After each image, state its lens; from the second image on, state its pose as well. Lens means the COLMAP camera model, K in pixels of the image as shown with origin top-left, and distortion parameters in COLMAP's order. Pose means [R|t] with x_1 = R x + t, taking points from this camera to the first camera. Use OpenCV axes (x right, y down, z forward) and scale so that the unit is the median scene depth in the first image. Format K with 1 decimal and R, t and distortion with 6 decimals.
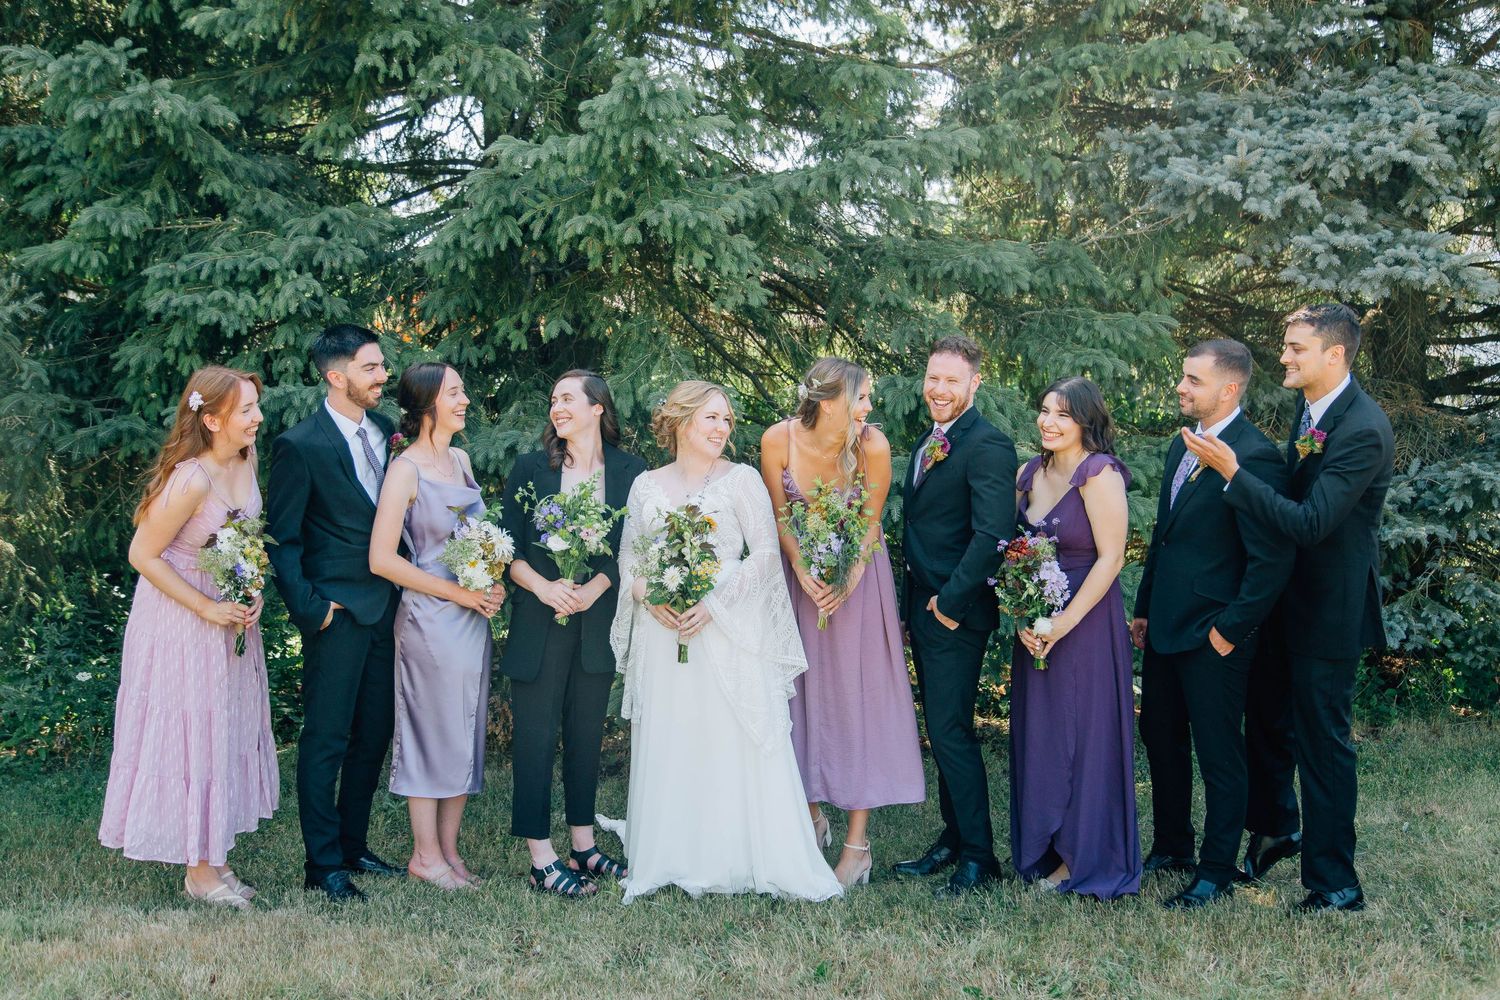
lens RADIAL K [[1618.5, 0, 743.2], [0, 1618.5, 638.9], [0, 0, 1]] dist [0.092798, -0.232326]
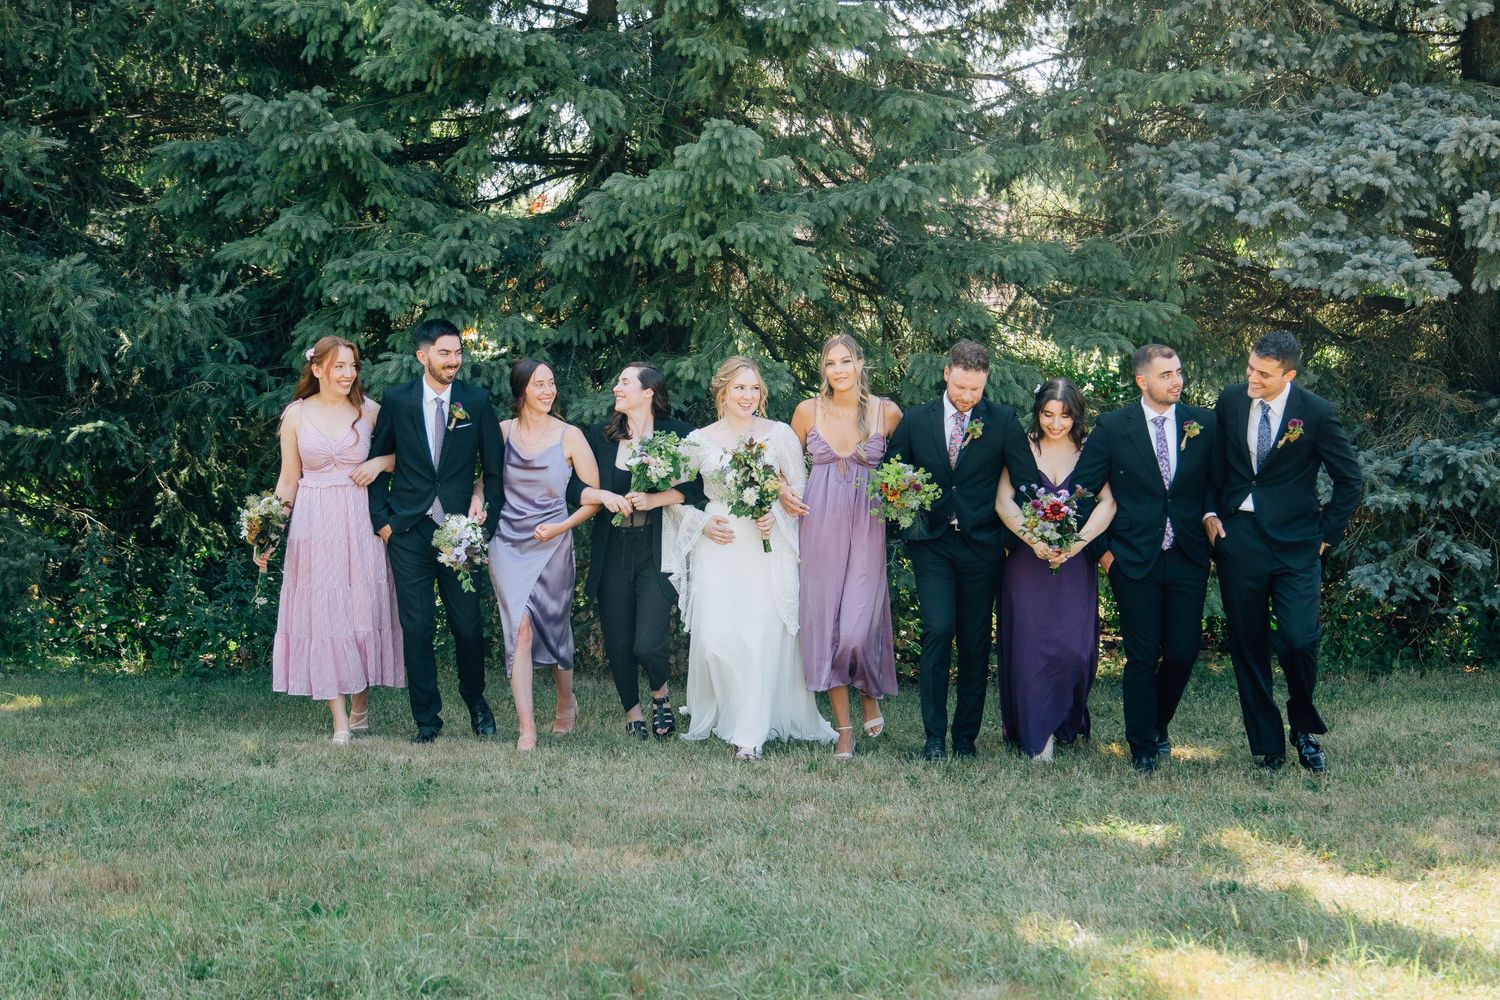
lens RADIAL K [[2102.7, 0, 750.0], [0, 2102.7, 500.0], [0, 0, 1]] dist [0.038794, 0.012652]
pose [[0.997541, 0.017241, -0.067928, 0.067923], [-0.022649, 0.996564, -0.079668, 0.071976], [0.066321, 0.081010, 0.994504, -0.554893]]
